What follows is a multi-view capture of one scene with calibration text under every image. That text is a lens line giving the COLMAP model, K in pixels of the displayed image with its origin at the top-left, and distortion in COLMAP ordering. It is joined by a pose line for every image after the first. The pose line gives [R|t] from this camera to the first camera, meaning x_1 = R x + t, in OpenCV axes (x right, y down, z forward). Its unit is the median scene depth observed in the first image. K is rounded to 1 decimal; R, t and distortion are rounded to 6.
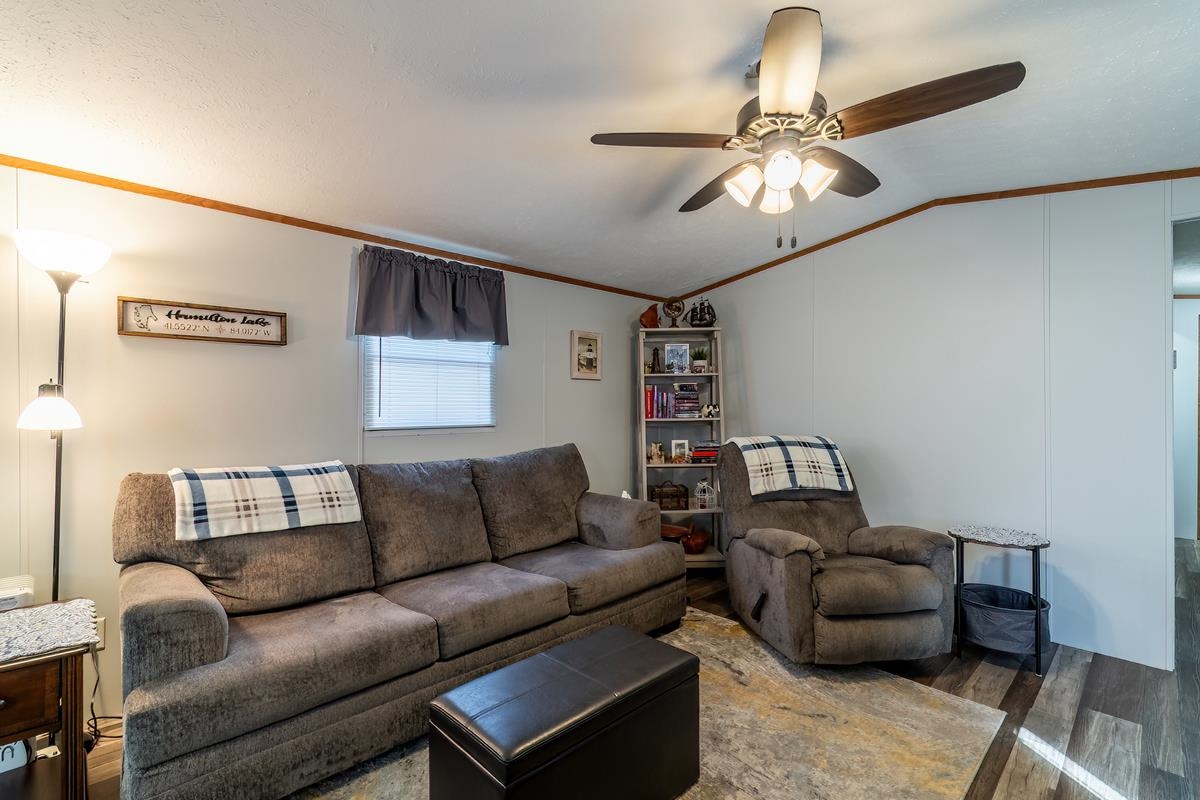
lens RADIAL K [[534.0, 0, 592.0], [0, 534.0, 406.8], [0, 0, 1]] dist [-0.004448, 0.002044]
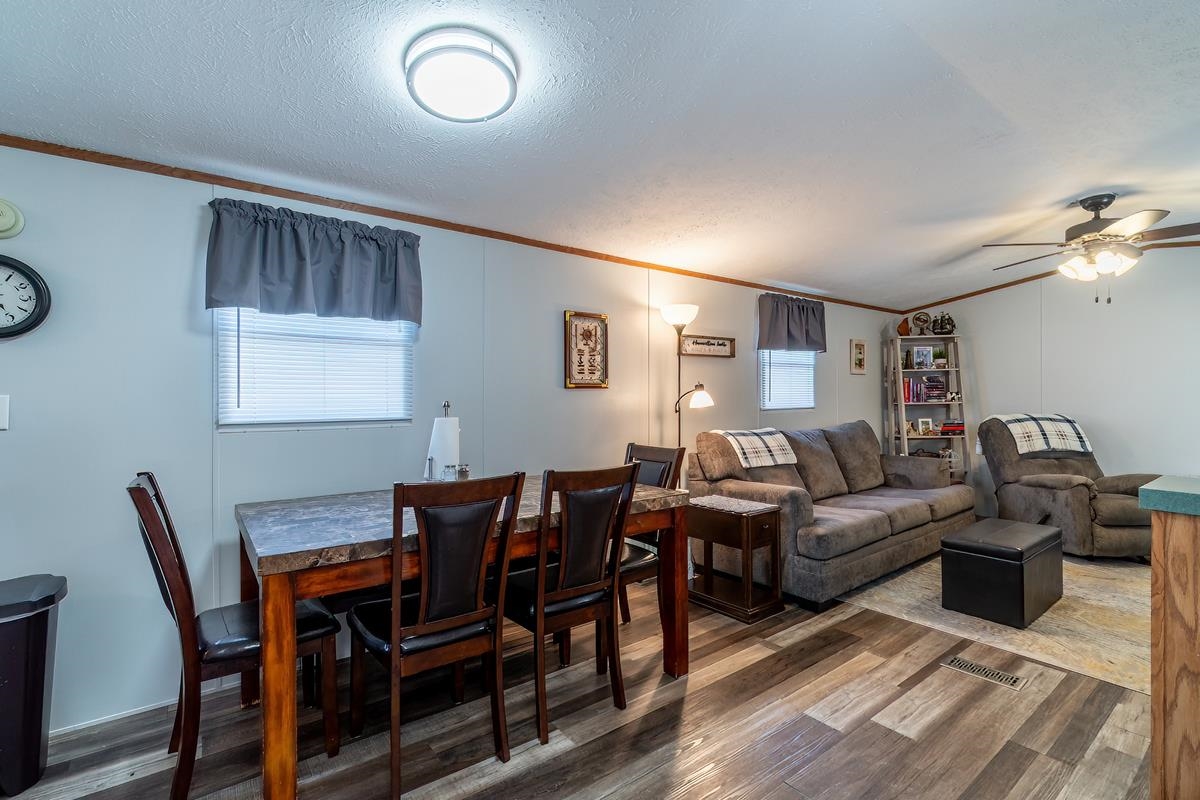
lens RADIAL K [[534.0, 0, 607.8], [0, 534.0, 396.4], [0, 0, 1]] dist [-0.004448, 0.002044]
pose [[0.993866, -0.007150, -0.110361, -0.704554], [0.007312, 0.999973, 0.001058, -0.001574], [0.110350, -0.001858, 0.993891, -0.612968]]
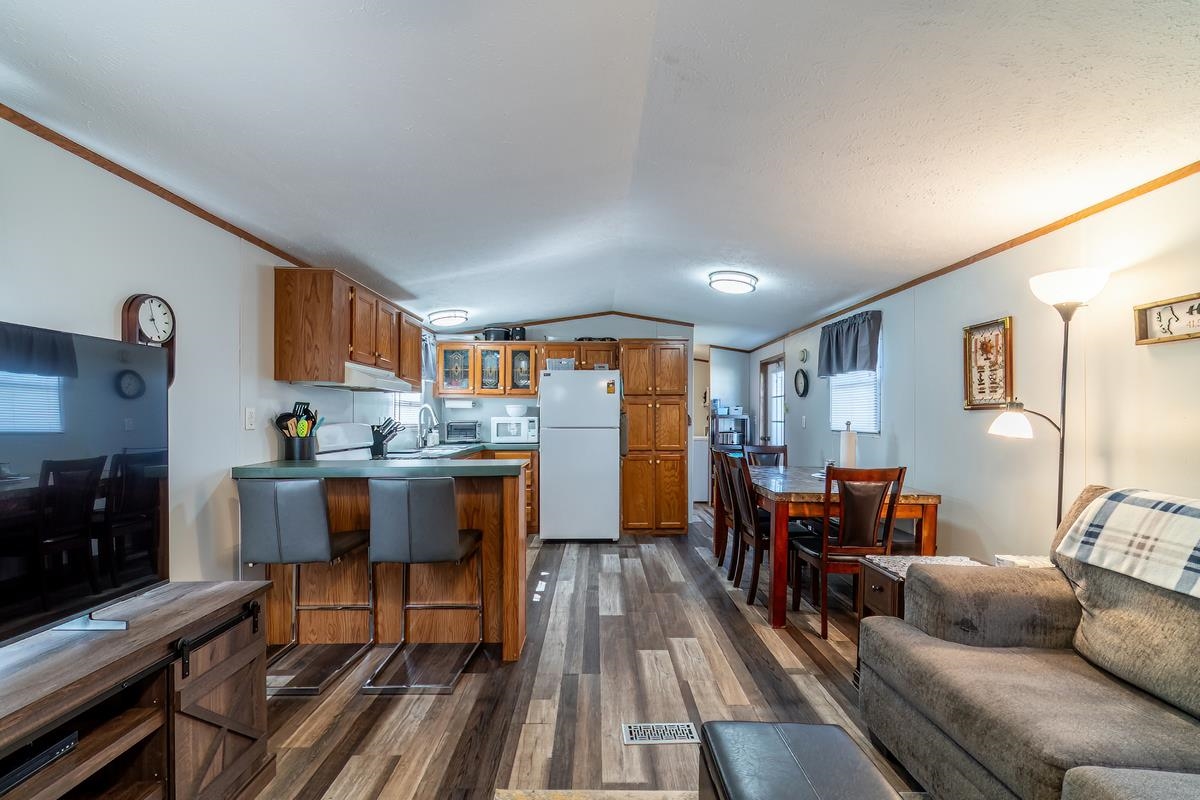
lens RADIAL K [[534.0, 0, 602.3], [0, 534.0, 420.9], [0, 0, 1]] dist [-0.004448, 0.002044]
pose [[-0.680944, 0.004643, -0.732321, 0.369805], [0.000606, 0.999983, 0.005777, -0.003253], [0.732335, 0.003490, -0.680935, 0.713208]]
